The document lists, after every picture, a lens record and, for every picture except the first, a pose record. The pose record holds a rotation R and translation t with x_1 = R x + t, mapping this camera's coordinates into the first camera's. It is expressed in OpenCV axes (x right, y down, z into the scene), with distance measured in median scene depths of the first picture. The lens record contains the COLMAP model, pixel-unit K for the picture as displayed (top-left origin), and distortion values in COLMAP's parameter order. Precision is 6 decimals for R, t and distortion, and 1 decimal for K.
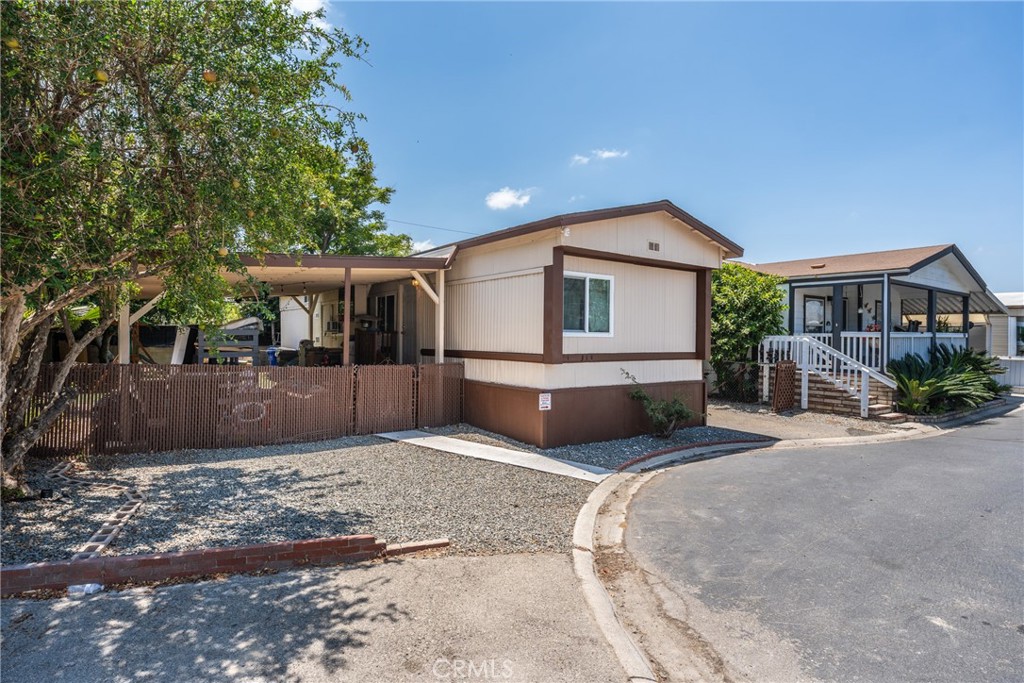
lens RADIAL K [[553.1, 0, 511.3], [0, 553.1, 338.9], [0, 0, 1]] dist [0.000313, 0.000013]
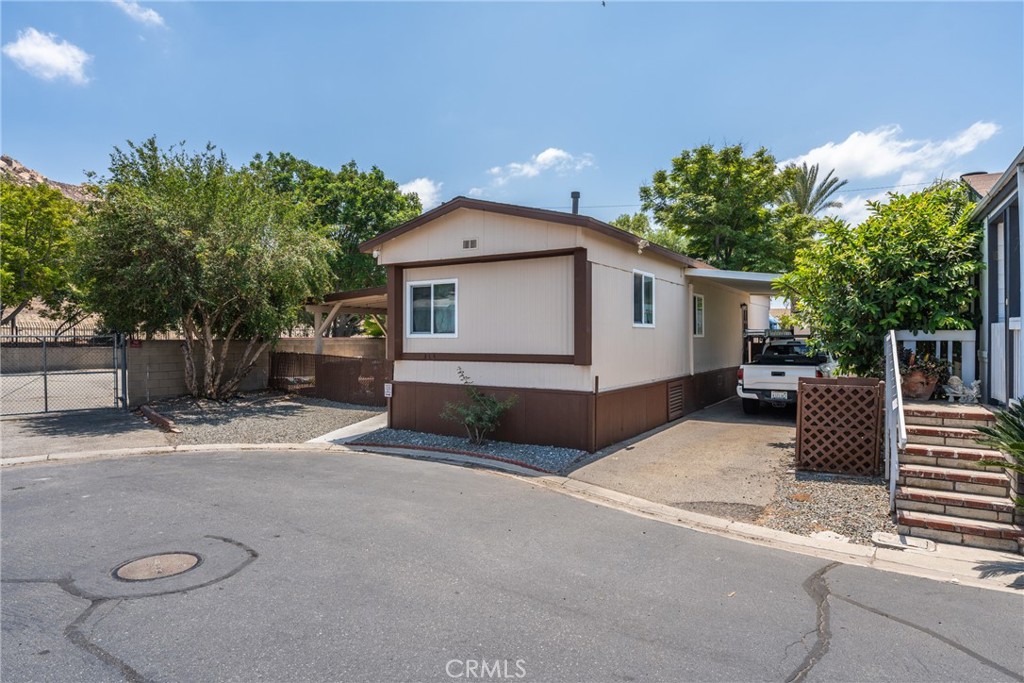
lens RADIAL K [[589.5, 0, 512.2], [0, 589.5, 340.3], [0, 0, 1]] dist [-0.002187, -0.000253]
pose [[0.375273, -0.002960, -0.926910, 1.254428], [0.004887, 0.999987, -0.001215, 0.003807], [0.926901, -0.004074, 0.375283, 0.684144]]
